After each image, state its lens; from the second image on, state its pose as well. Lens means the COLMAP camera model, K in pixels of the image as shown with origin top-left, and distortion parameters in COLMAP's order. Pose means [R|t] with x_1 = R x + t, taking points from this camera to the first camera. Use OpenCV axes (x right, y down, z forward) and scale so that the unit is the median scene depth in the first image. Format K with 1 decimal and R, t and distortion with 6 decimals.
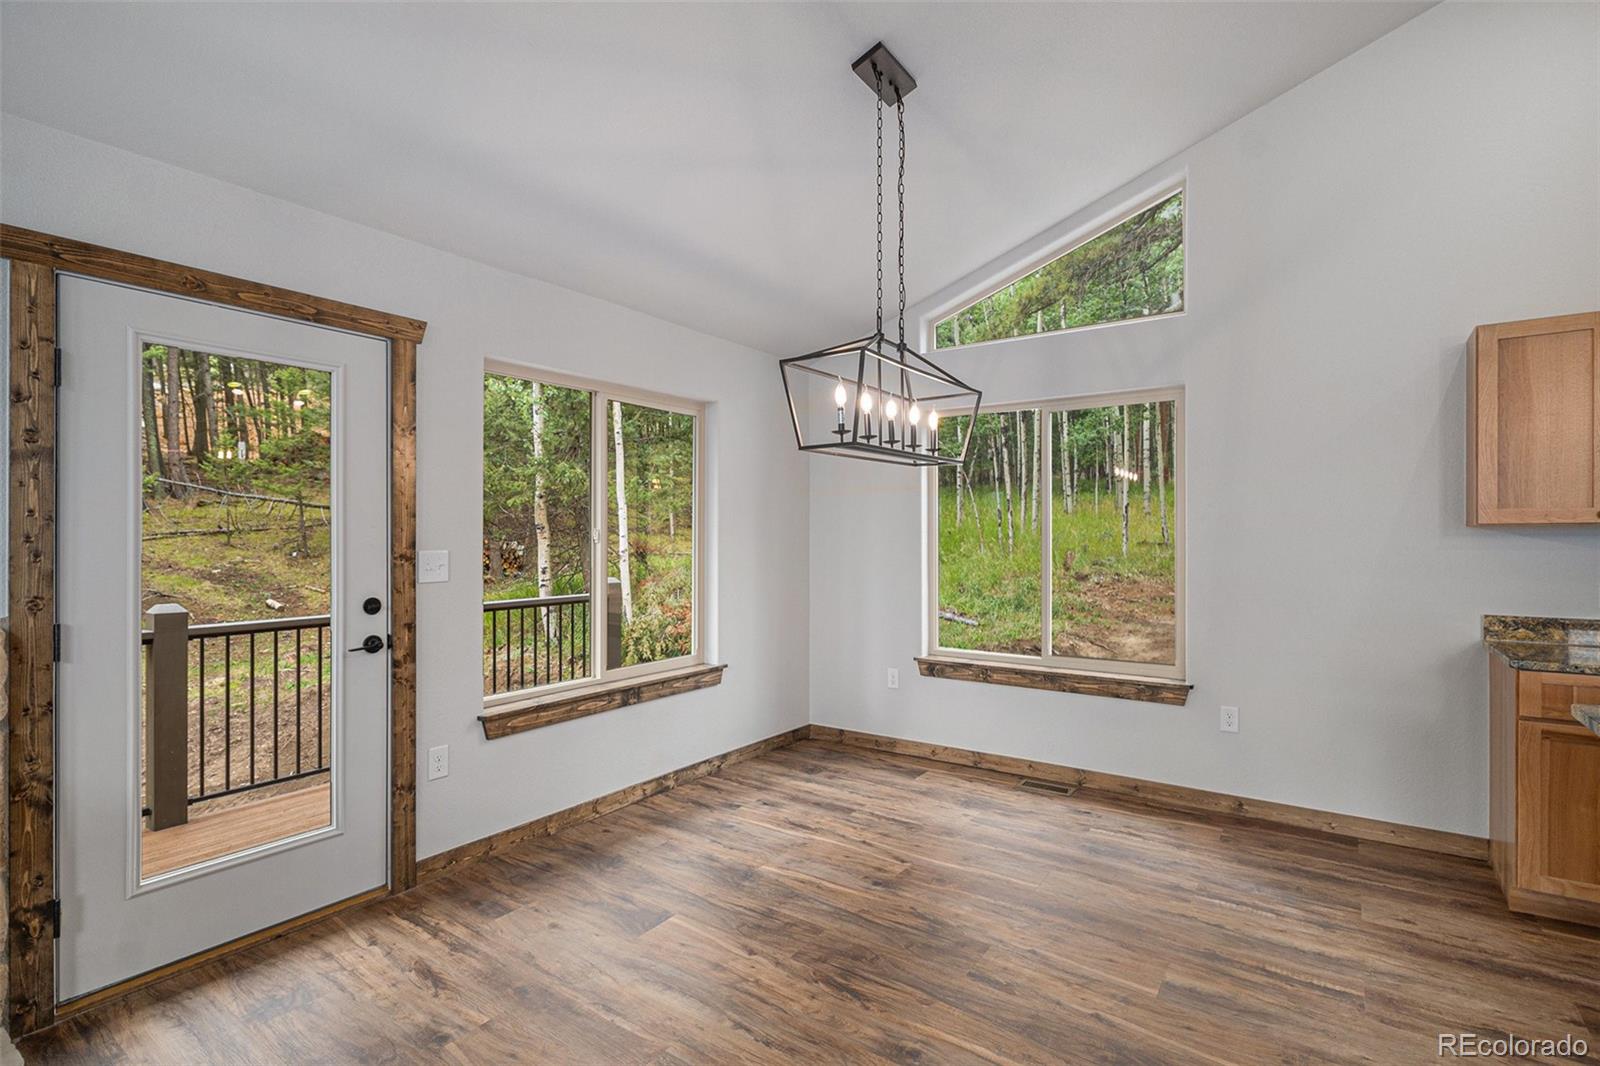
lens RADIAL K [[761.8, 0, 800.6], [0, 761.8, 535.4], [0, 0, 1]] dist [-0.000722, -0.000520]
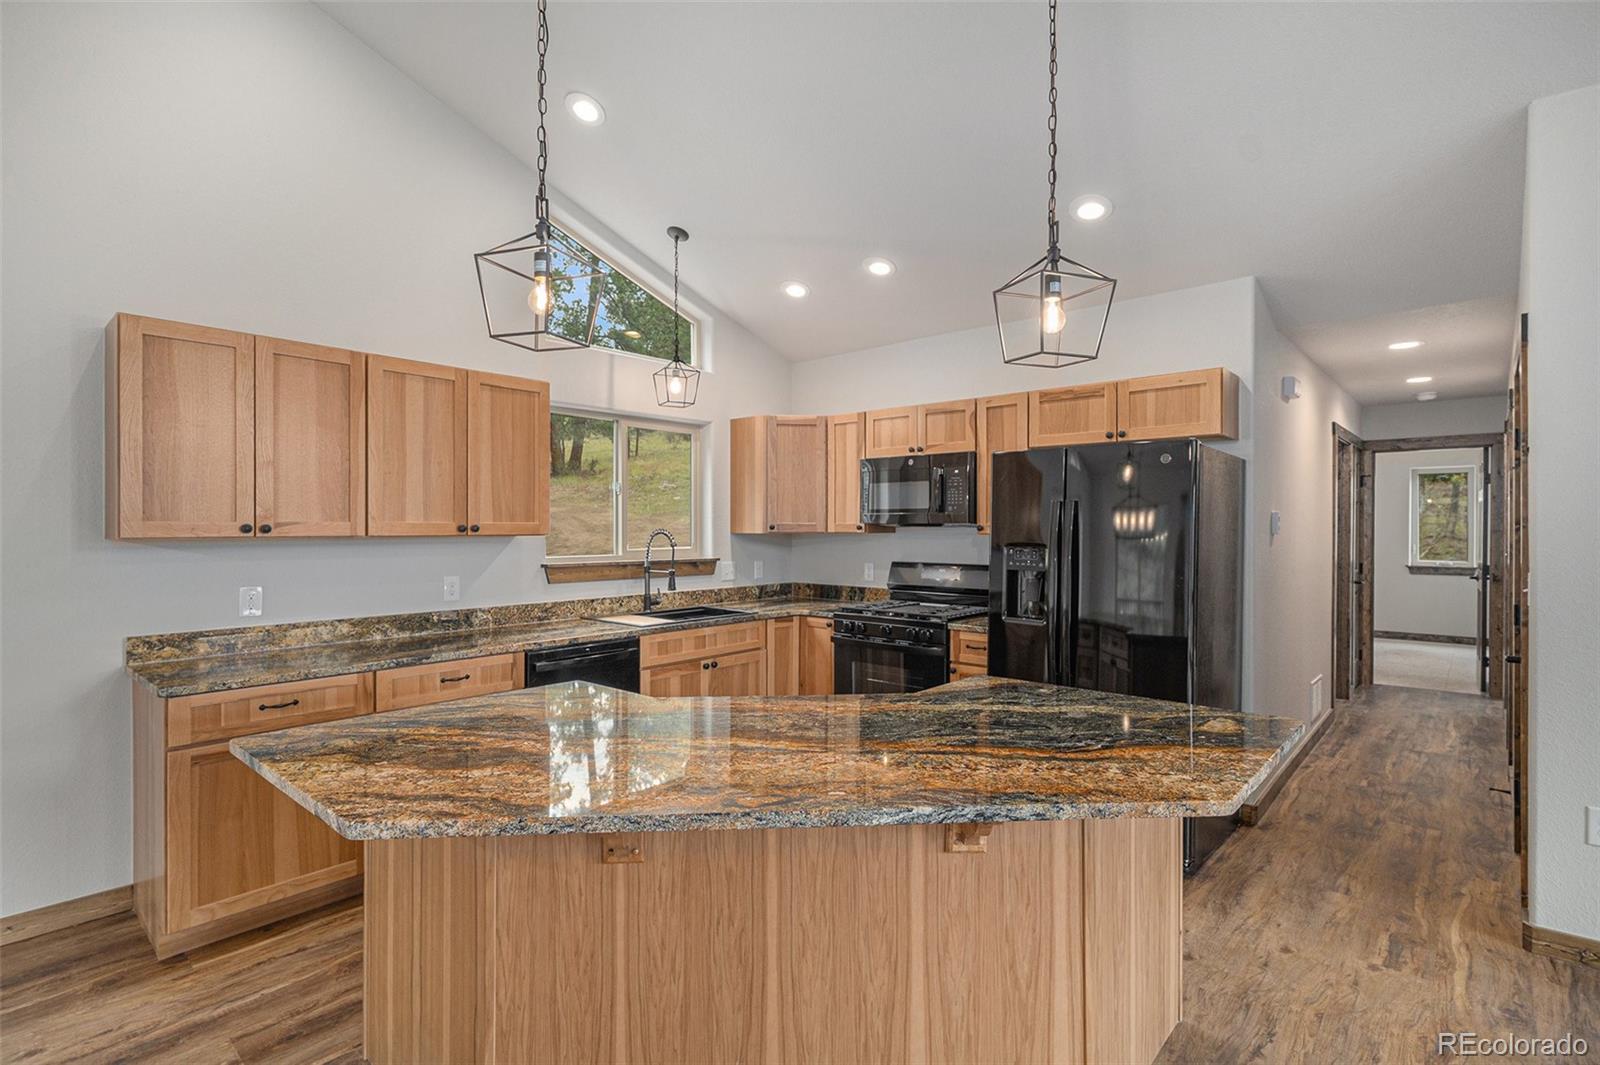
lens RADIAL K [[751.5, 0, 837.0], [0, 751.5, 536.5], [0, 0, 1]] dist [0.001016, -0.001006]
pose [[0.073534, -0.005956, 0.997275, 0.083267], [-0.004098, 0.999972, 0.006274, -0.025539], [-0.997284, -0.004548, 0.073507, 0.108586]]
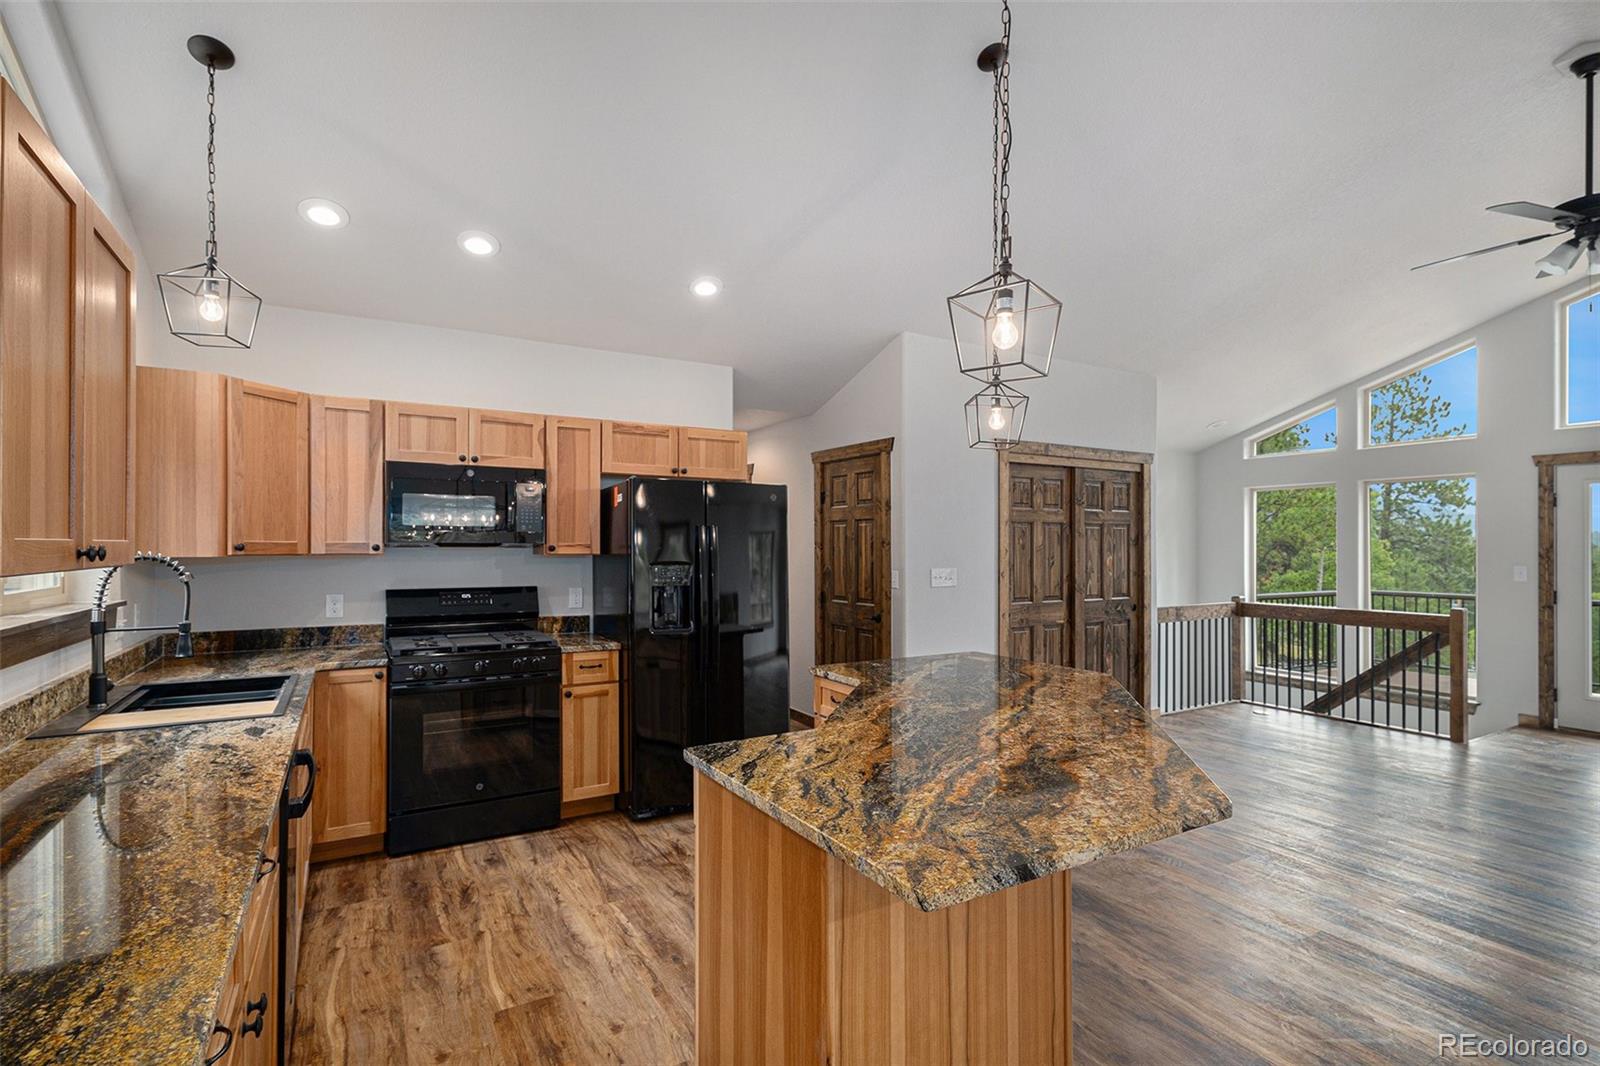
lens RADIAL K [[751.5, 0, 757.7], [0, 751.5, 553.6], [0, 0, 1]] dist [0.001016, -0.001006]
pose [[-0.903213, 0.001782, 0.429189, 0.564436], [0.003644, 0.999987, 0.003515, -0.027337], [-0.429177, 0.004739, -0.903208, 1.013664]]
